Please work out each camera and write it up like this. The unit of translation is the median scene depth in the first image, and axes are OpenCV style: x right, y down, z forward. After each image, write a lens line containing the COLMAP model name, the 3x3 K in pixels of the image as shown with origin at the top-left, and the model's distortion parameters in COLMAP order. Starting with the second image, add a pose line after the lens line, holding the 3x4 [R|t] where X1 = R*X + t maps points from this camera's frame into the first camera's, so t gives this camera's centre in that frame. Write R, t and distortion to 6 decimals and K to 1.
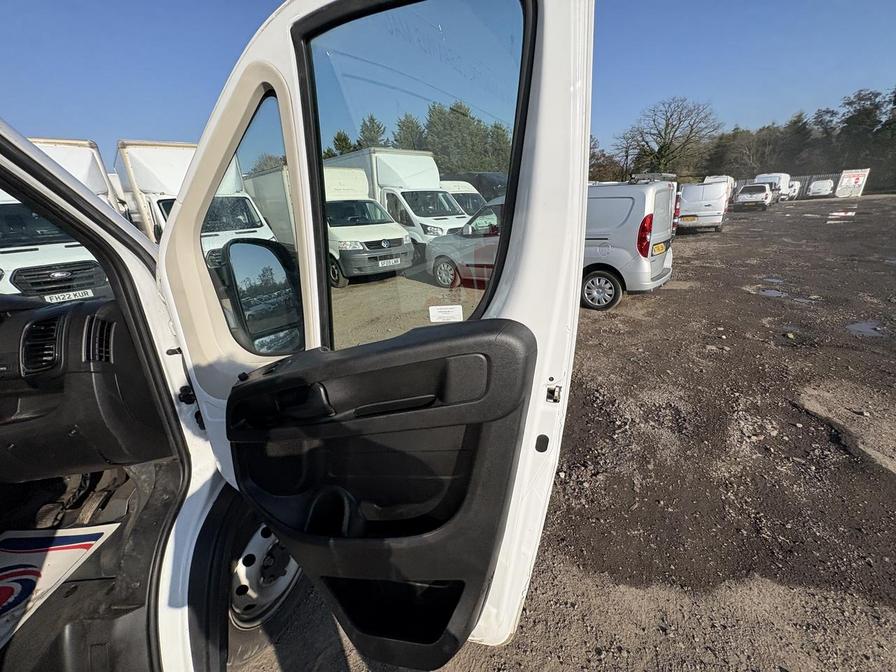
lens RADIAL K [[356.4, 0, 449.9], [0, 356.4, 334.9], [0, 0, 1]] dist [-0.000023, 0.000322]
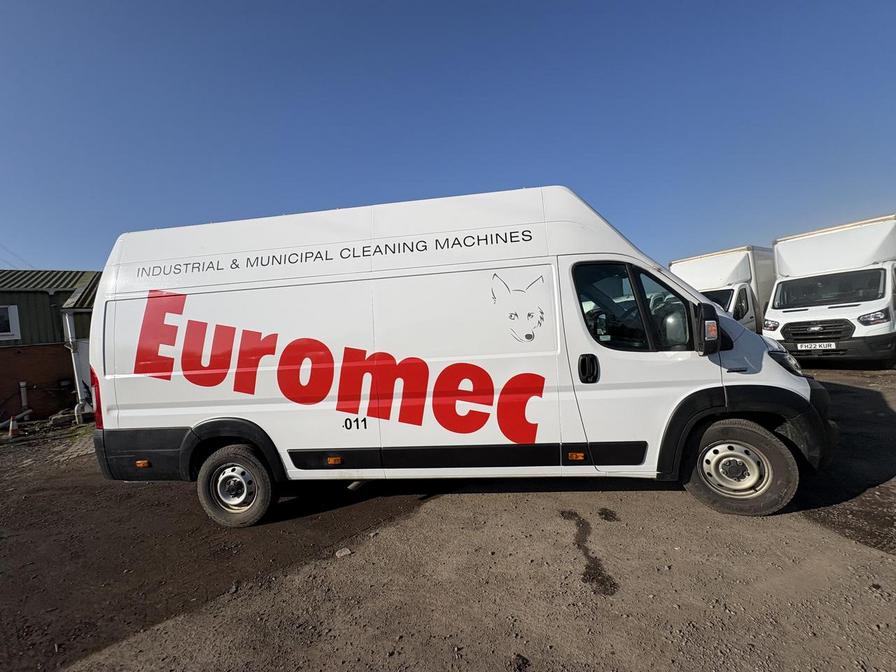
lens RADIAL K [[356.4, 0, 445.1], [0, 356.4, 334.5], [0, 0, 1]] dist [-0.000023, 0.000322]
pose [[-0.153078, 0.071341, -0.985636, 0.281850], [-0.241571, 0.964430, 0.107325, 0.025455], [0.958233, 0.254530, -0.130399, -0.079064]]
